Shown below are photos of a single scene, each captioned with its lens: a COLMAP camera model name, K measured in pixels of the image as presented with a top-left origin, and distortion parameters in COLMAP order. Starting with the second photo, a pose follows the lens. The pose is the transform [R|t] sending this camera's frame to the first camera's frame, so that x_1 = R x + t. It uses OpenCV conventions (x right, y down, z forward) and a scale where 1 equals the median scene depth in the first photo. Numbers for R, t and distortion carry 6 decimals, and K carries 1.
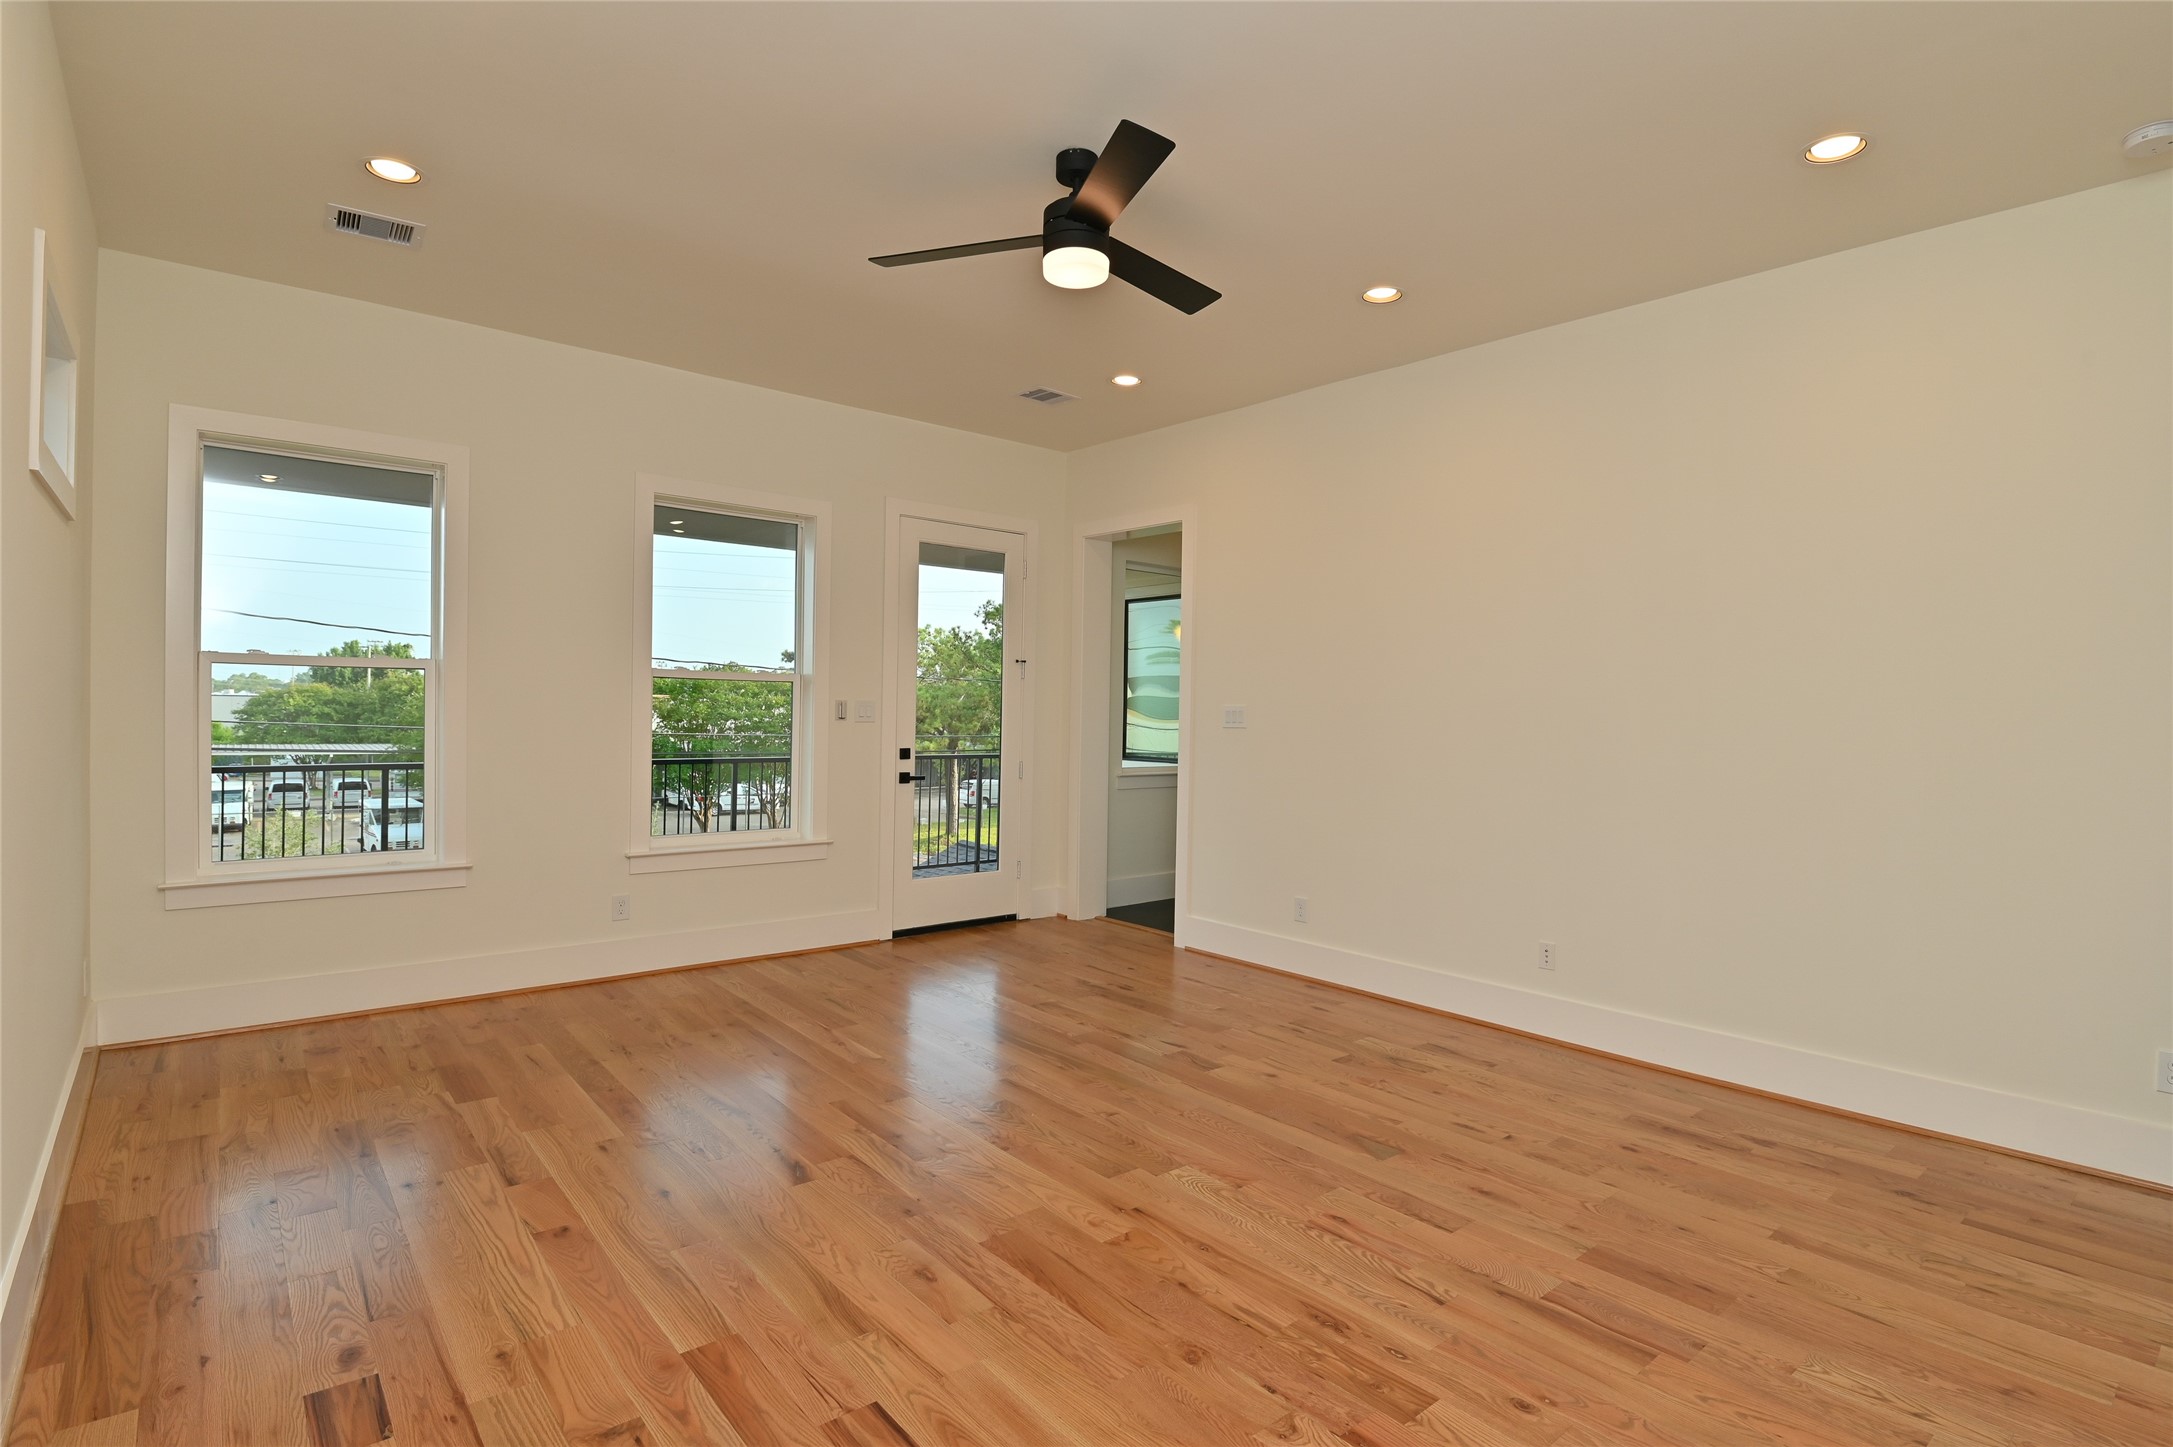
lens RADIAL K [[1066.7, 0, 1089.5], [0, 1066.7, 718.8], [0, 0, 1]] dist [-0.022049, -0.005475]
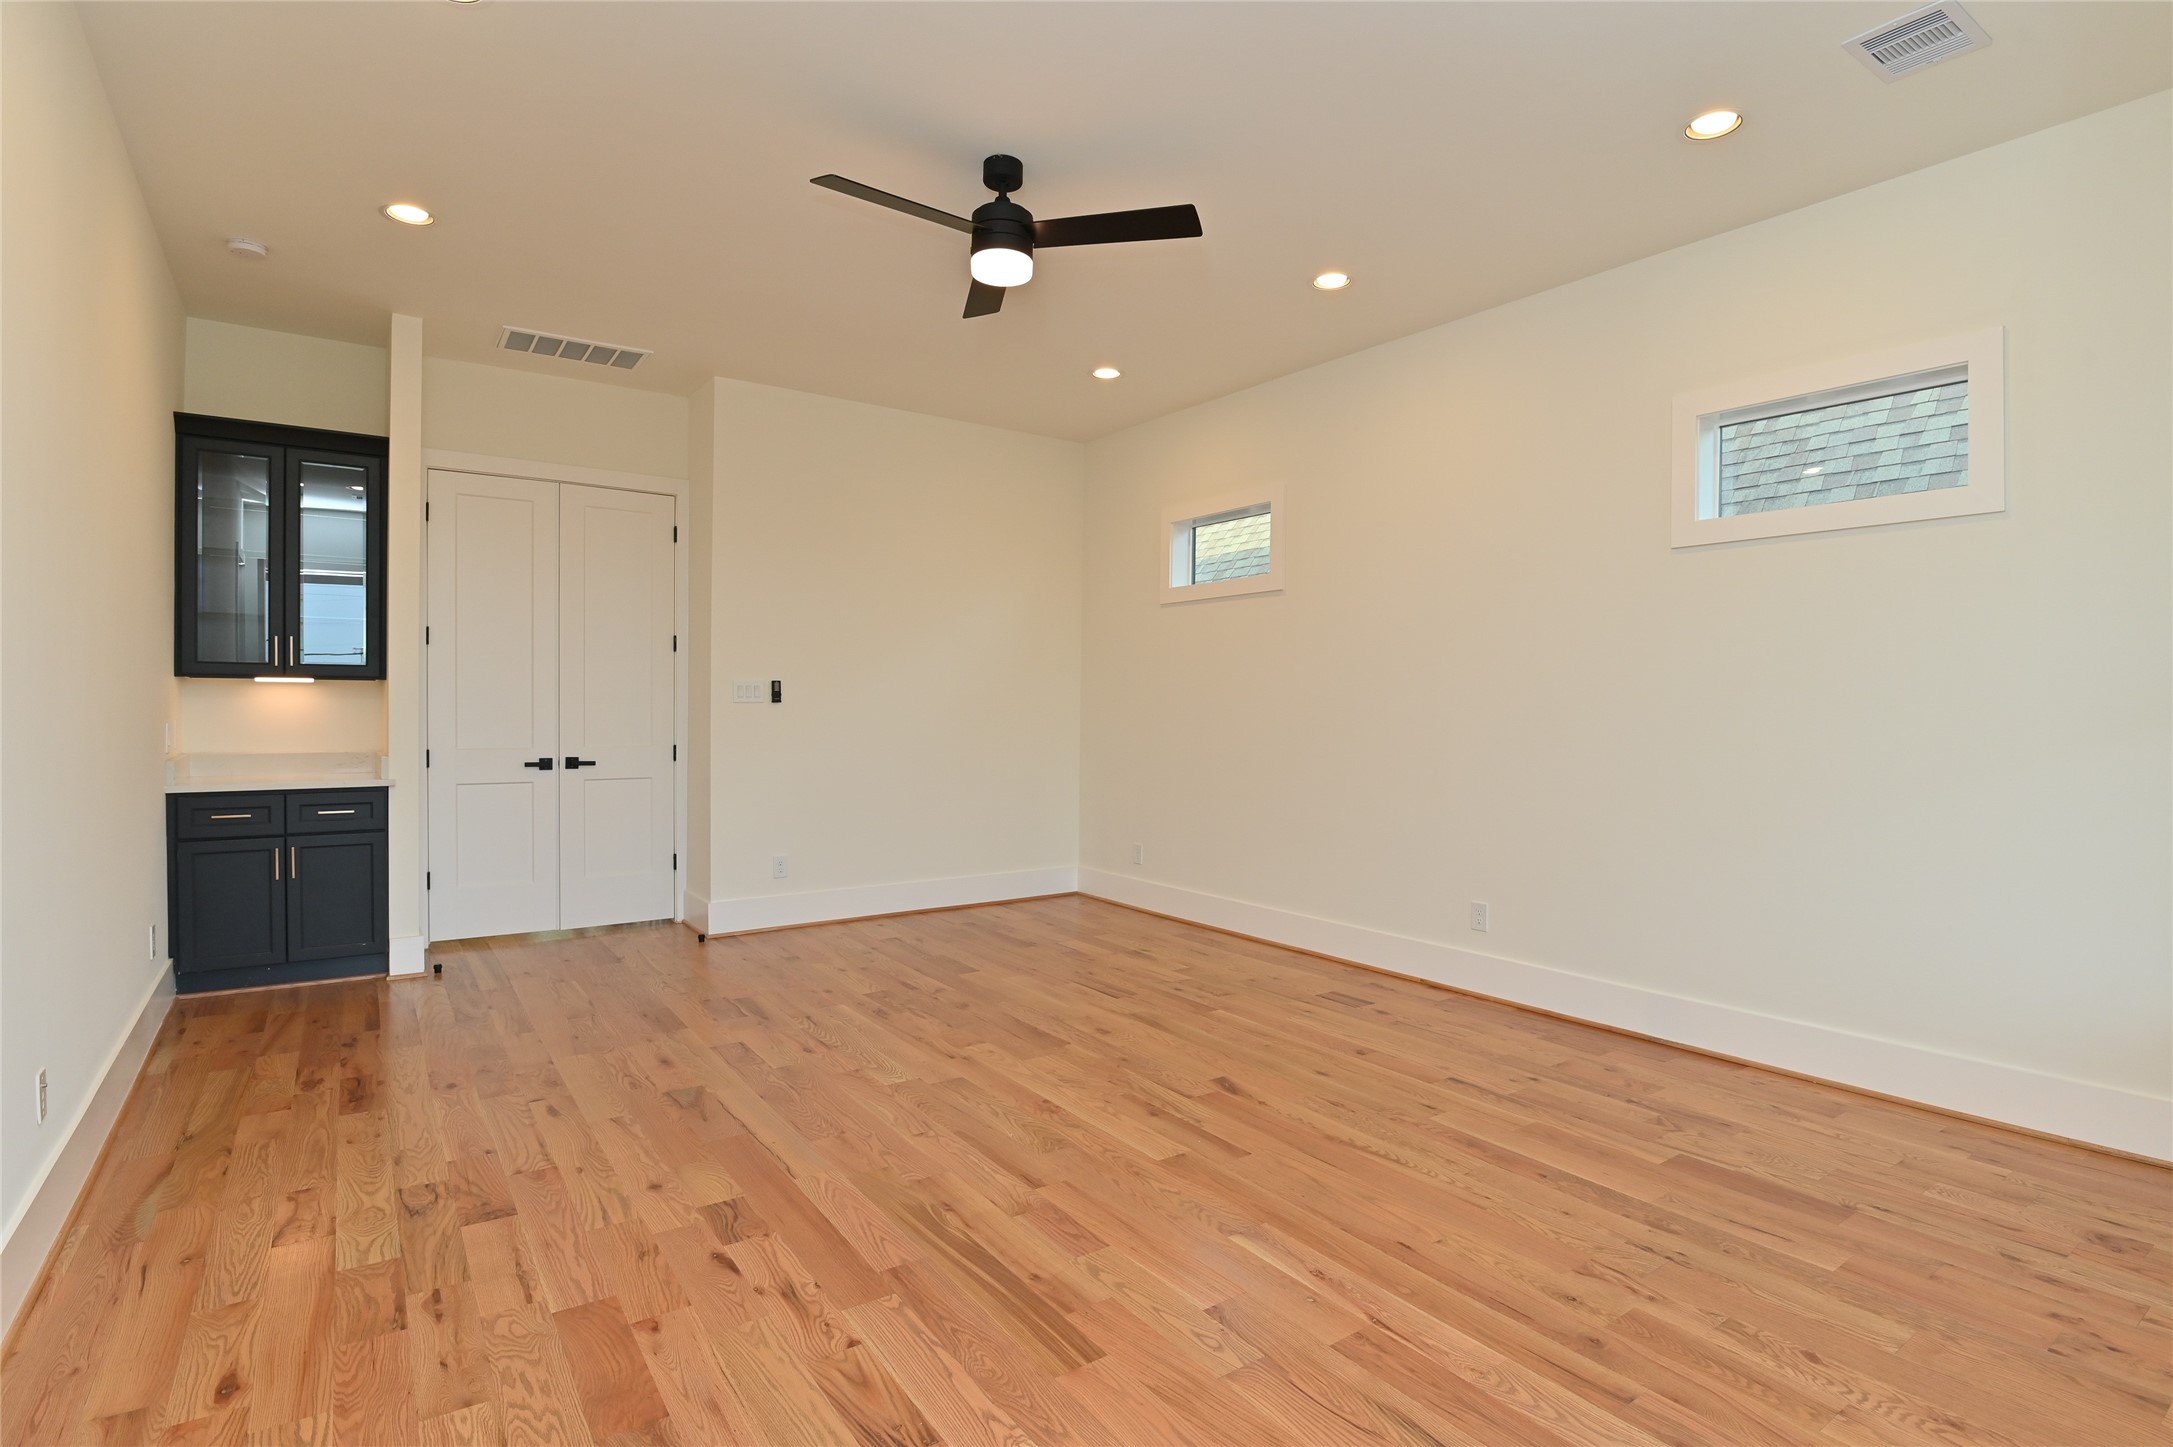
lens RADIAL K [[1066.7, 0, 1084.5], [0, 1066.7, 722.8], [0, 0, 1]] dist [-0.022049, -0.005475]
pose [[-0.995793, -0.027055, 0.087552, -0.193193], [-0.024773, 0.999327, 0.027039, 0.005268], [-0.088225, 0.024757, -0.995793, 1.979340]]
